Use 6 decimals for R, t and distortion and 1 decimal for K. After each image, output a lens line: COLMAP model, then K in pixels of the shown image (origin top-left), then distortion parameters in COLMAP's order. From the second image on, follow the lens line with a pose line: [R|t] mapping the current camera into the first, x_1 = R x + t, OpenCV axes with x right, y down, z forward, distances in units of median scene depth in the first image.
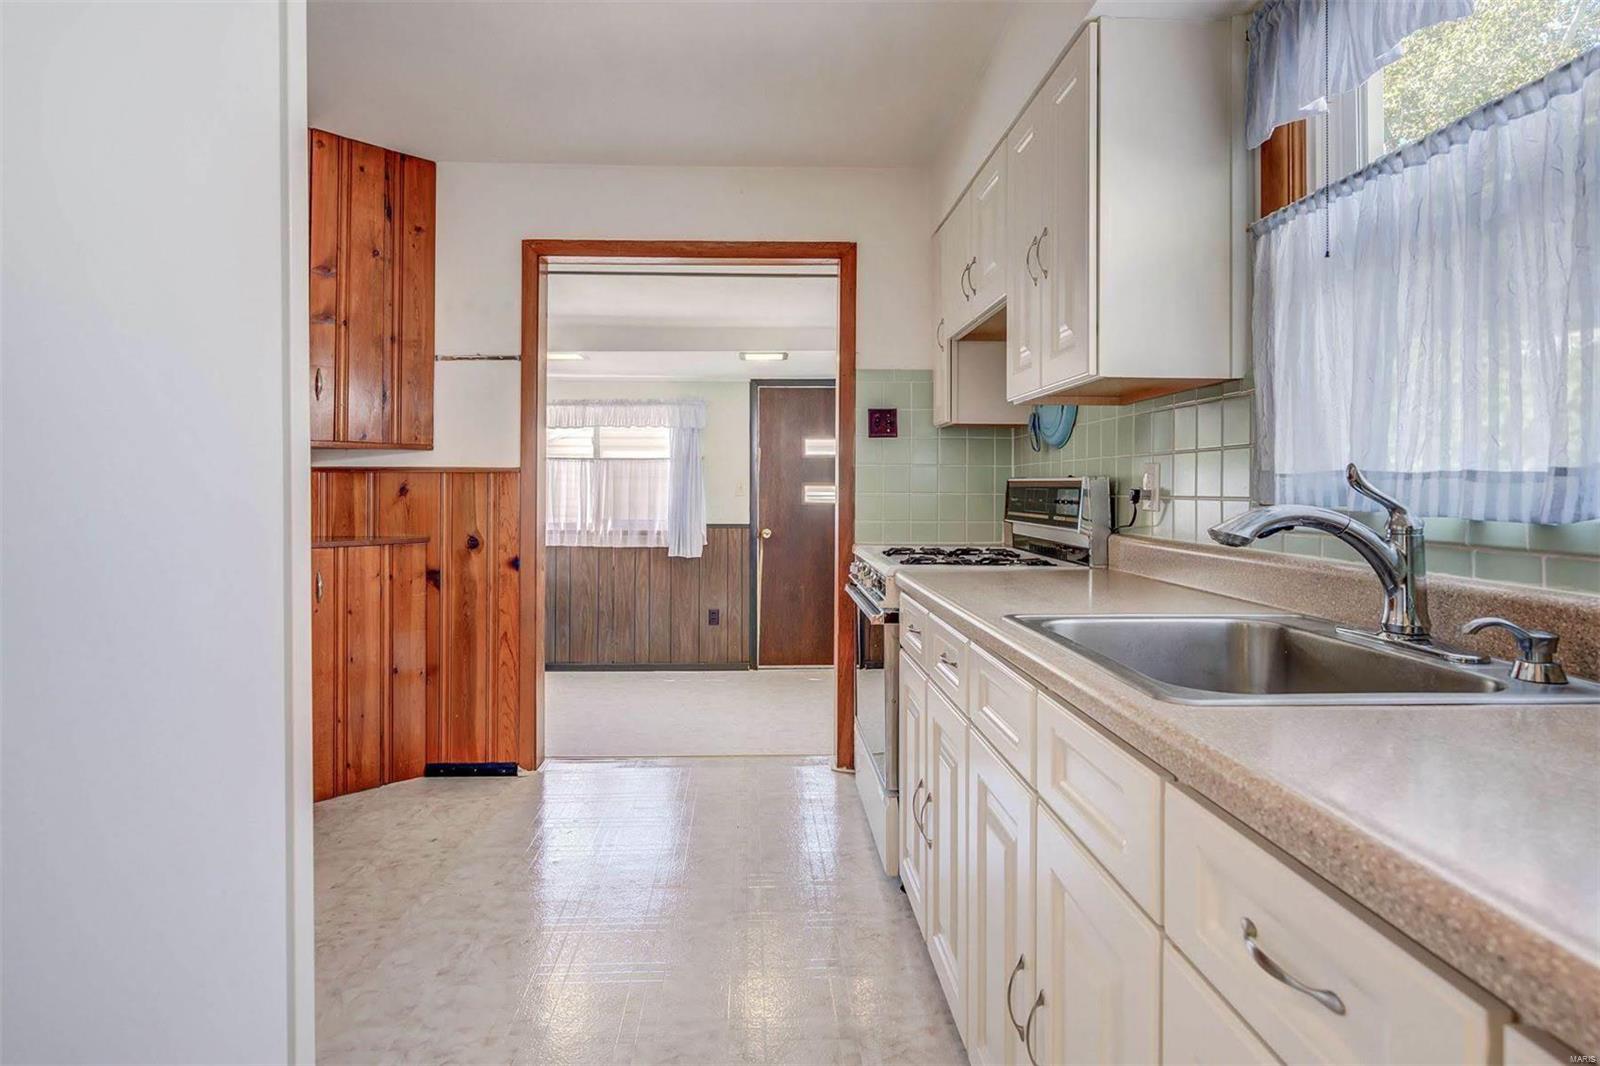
lens RADIAL K [[894.7, 0, 795.0], [0, 894.7, 488.5], [0, 0, 1]] dist [0.014416, -0.000227]
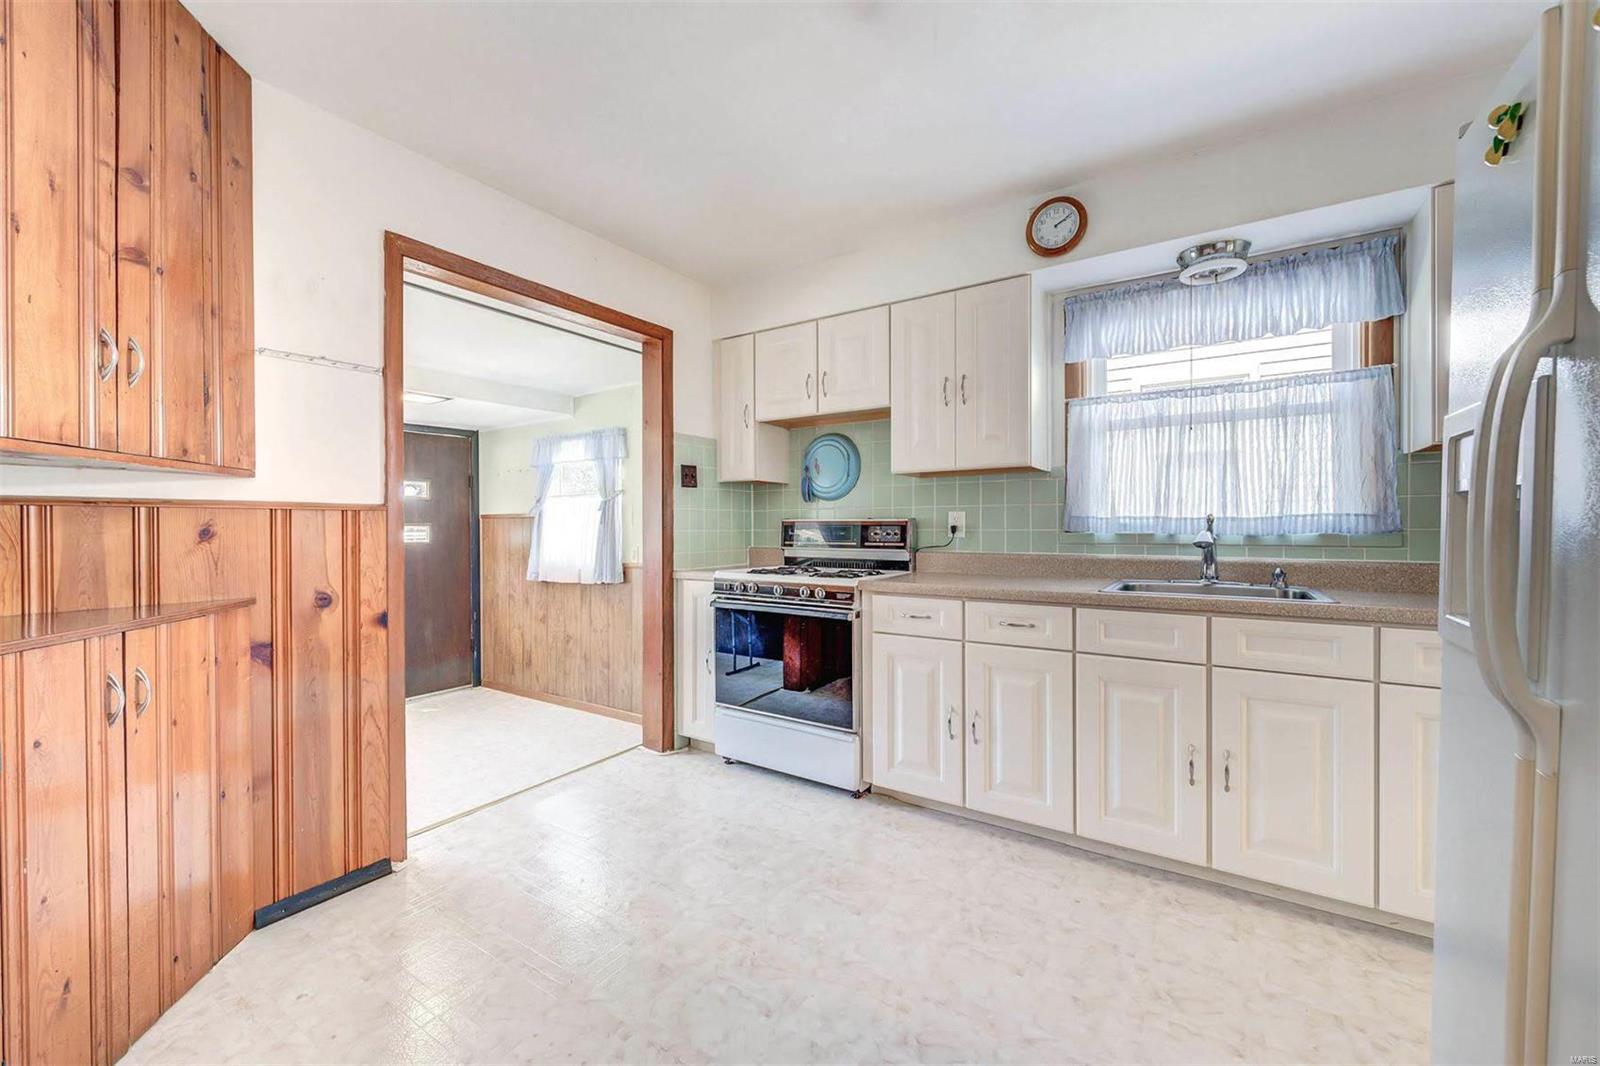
lens RADIAL K [[643.7, 0, 800.0], [0, 643.7, 533.0], [0, 0, 1]] dist [0.020601, -0.004410]
pose [[0.577490, -0.013247, 0.816290, -0.582955], [0.006517, 0.999911, 0.011616, -0.001439], [-0.816372, -0.001389, 0.577525, 0.339730]]
